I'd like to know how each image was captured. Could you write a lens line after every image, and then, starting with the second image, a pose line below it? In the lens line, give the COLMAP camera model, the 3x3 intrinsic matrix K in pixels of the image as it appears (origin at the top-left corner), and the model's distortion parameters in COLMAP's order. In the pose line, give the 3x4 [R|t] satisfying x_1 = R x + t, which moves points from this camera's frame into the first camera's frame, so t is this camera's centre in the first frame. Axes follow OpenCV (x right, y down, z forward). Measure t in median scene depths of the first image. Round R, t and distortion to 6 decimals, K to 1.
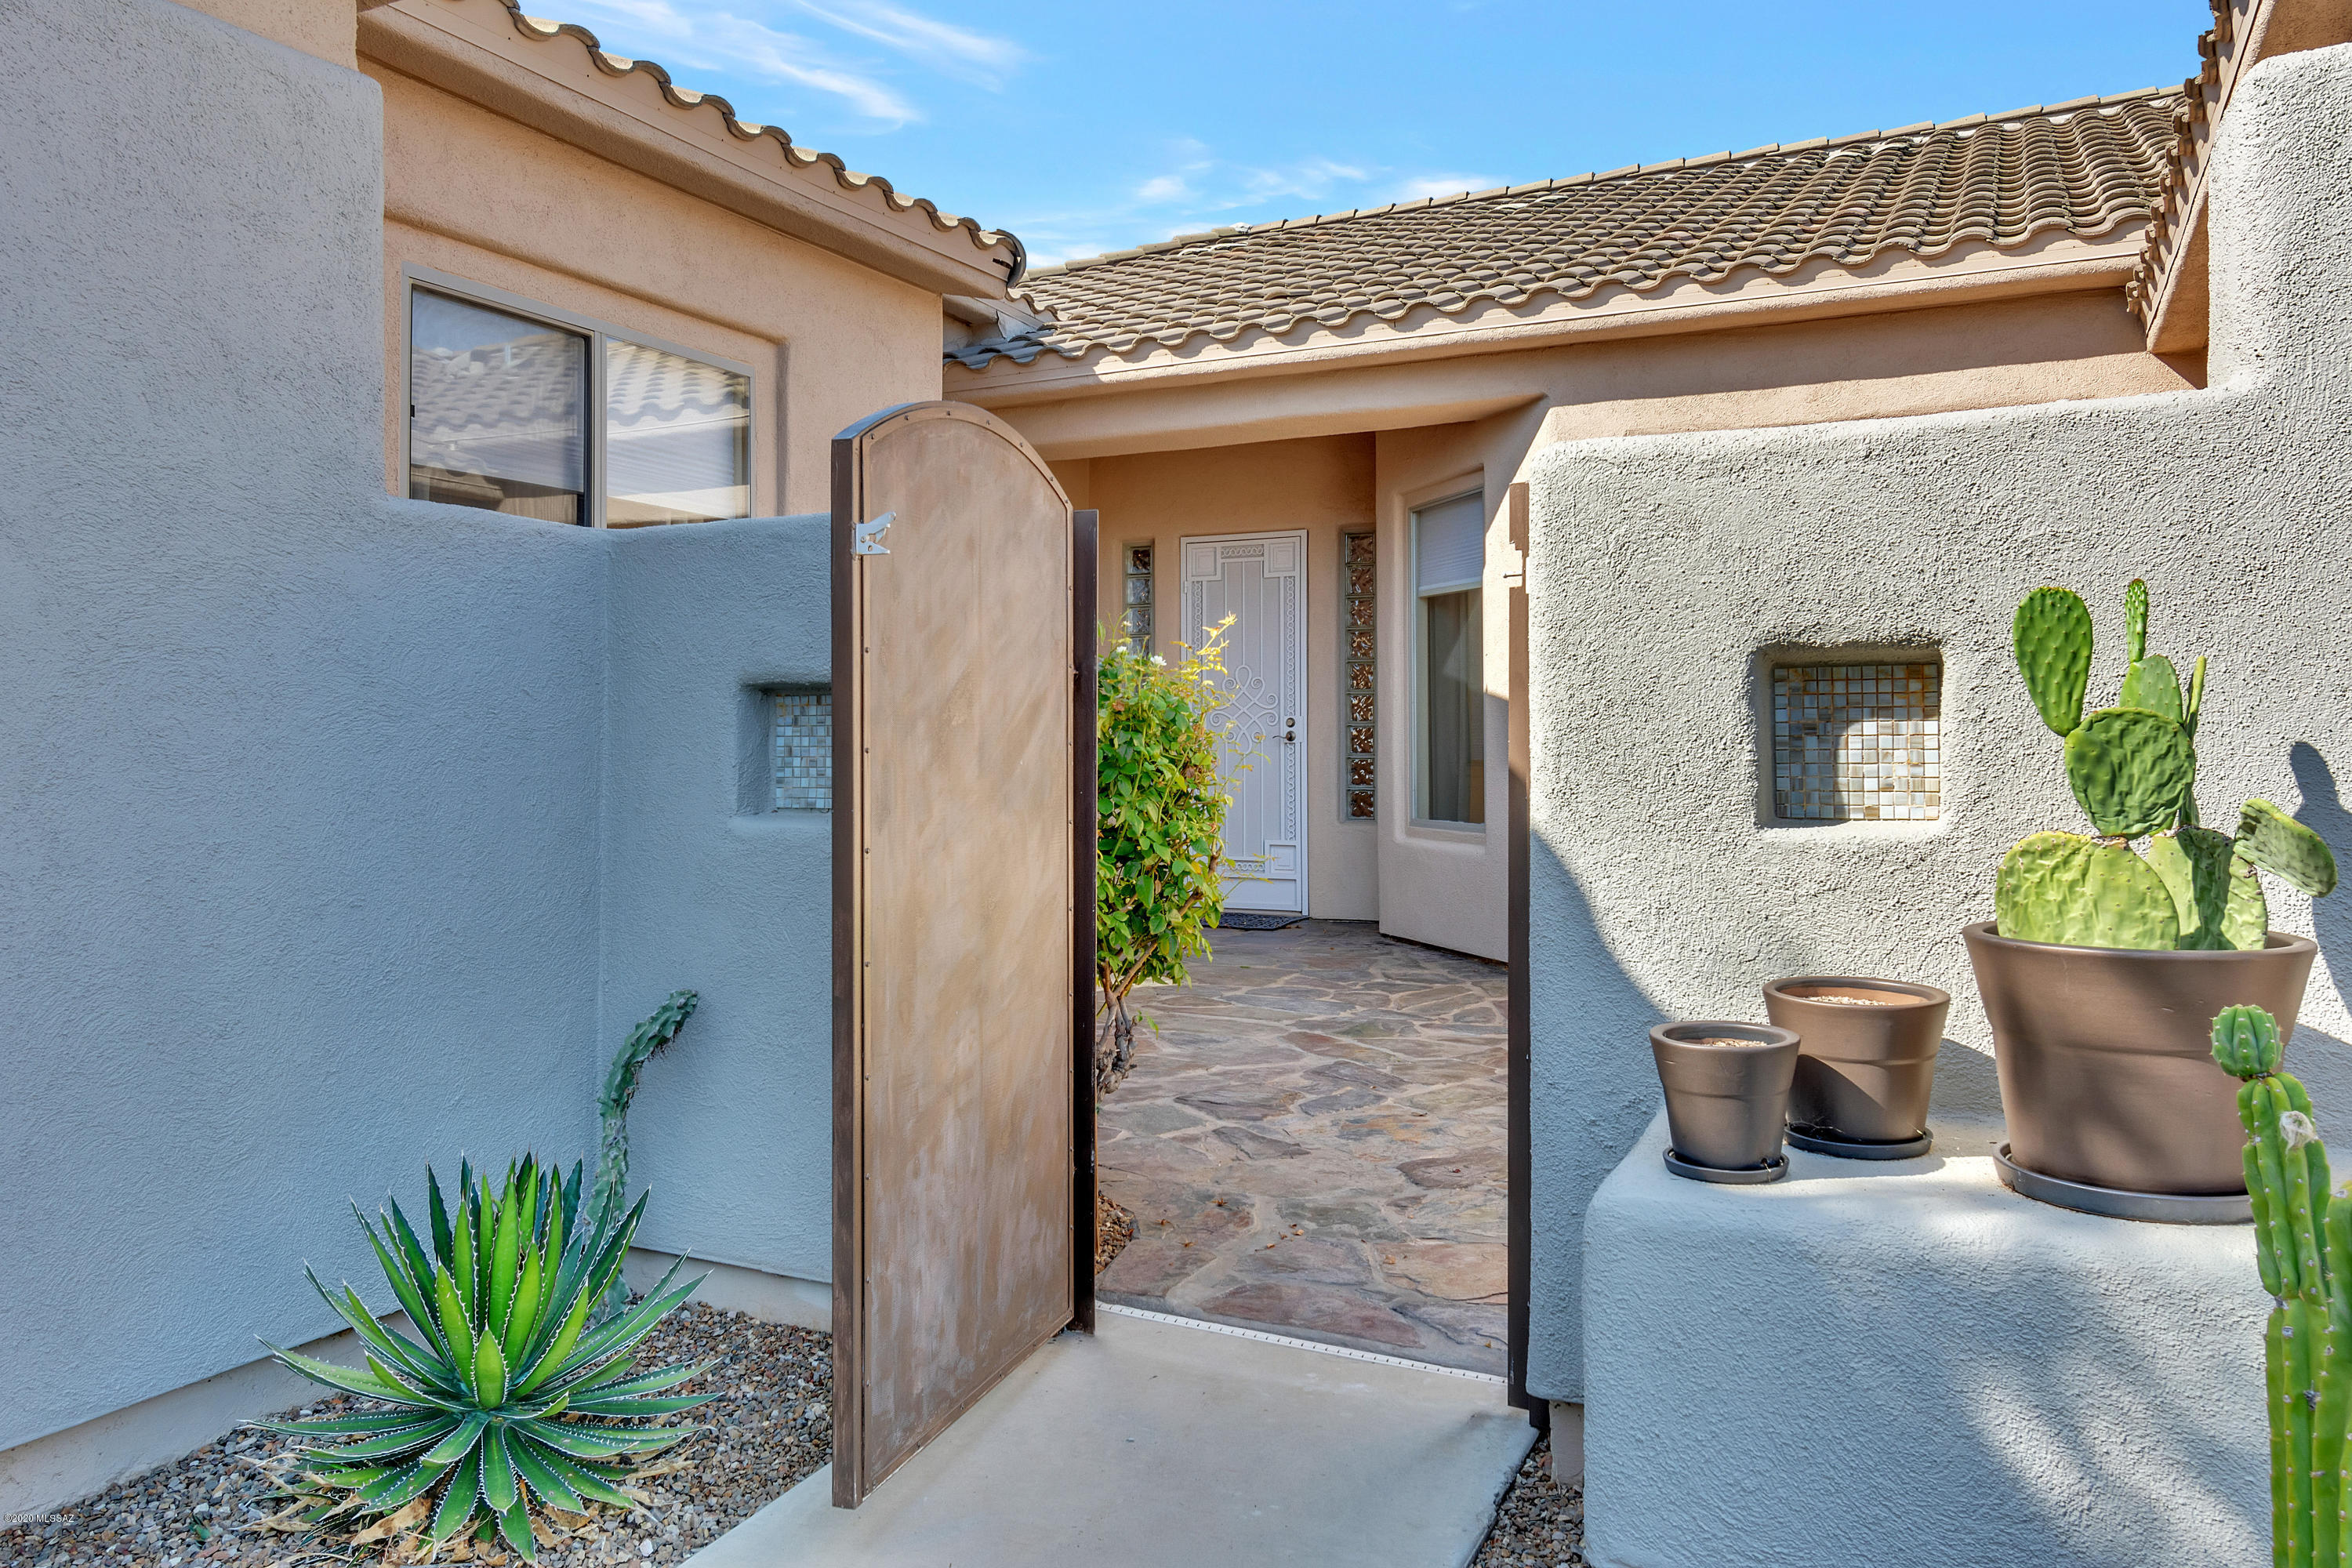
lens RADIAL K [[1597.3, 0, 1176.0], [0, 1597.3, 784.0], [0, 0, 1]] dist [0.002076, 0.002330]
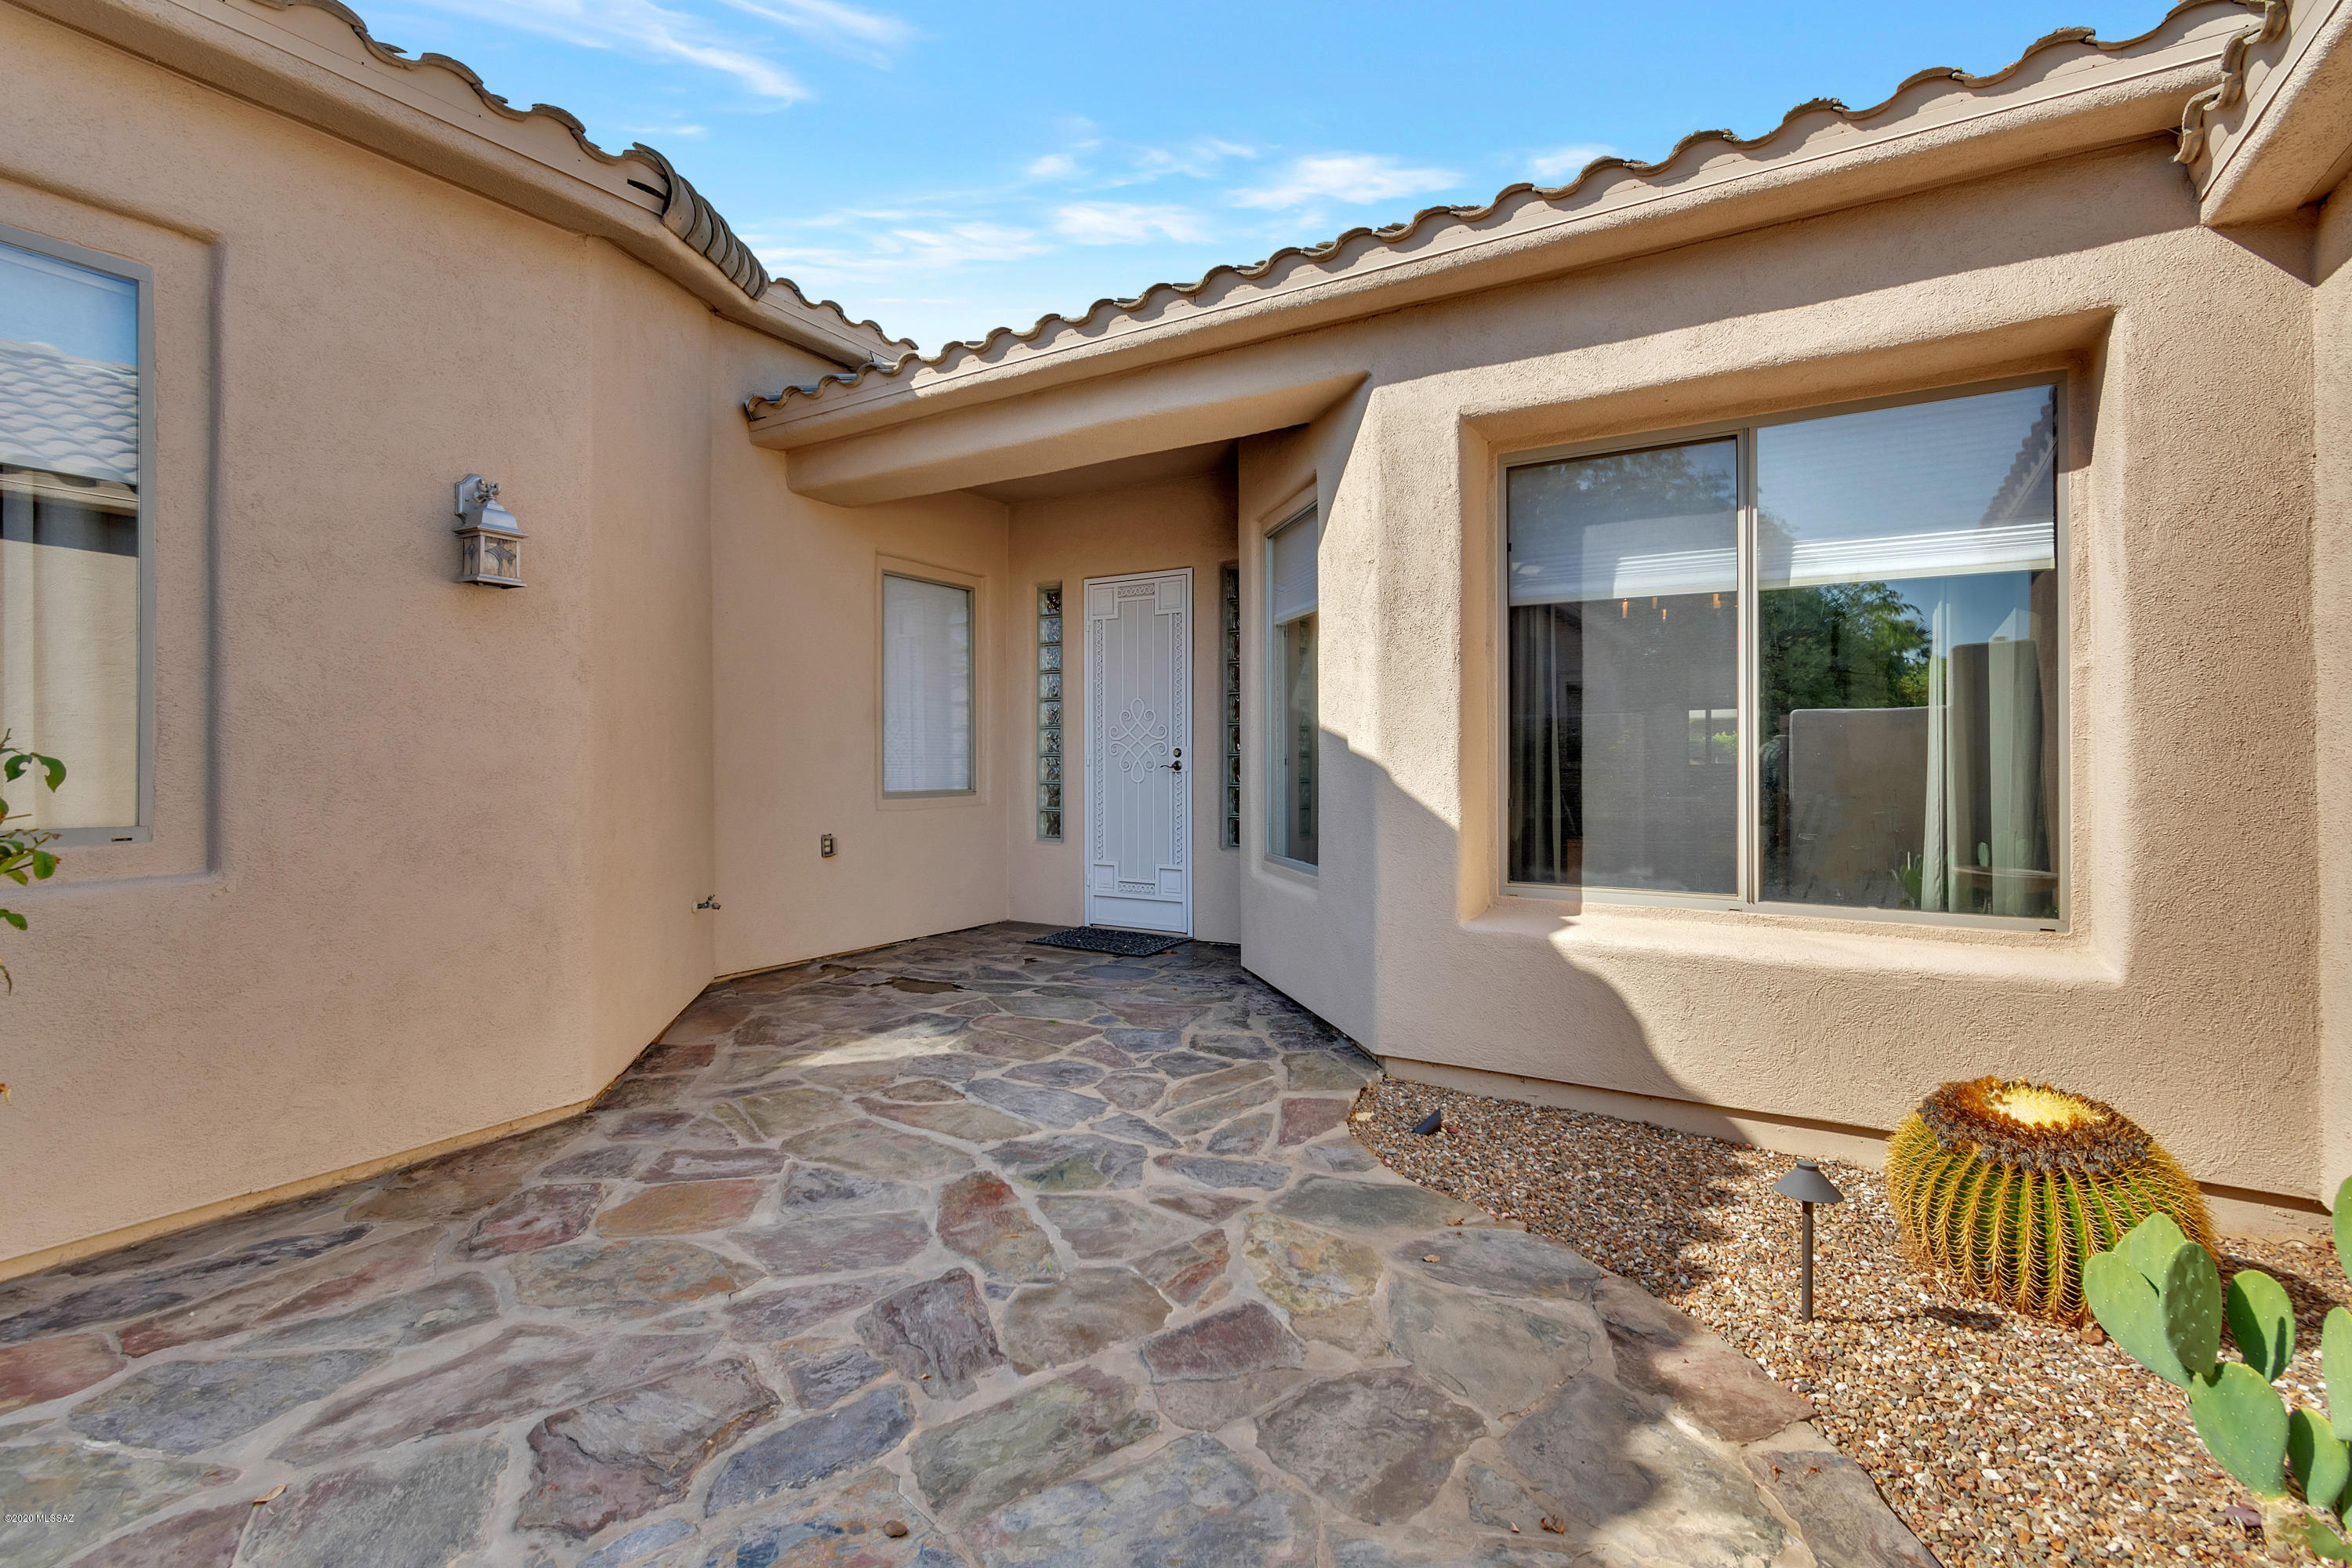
lens RADIAL K [[1053.6, 0, 1176.0], [0, 1053.6, 784.0], [0, 0, 1]] dist [0.002417, -0.000095]
pose [[0.997098, 0.002278, -0.076093, 0.159260], [-0.002239, 0.999997, 0.000590, -0.023497], [0.076094, -0.000418, 0.997101, 0.400690]]
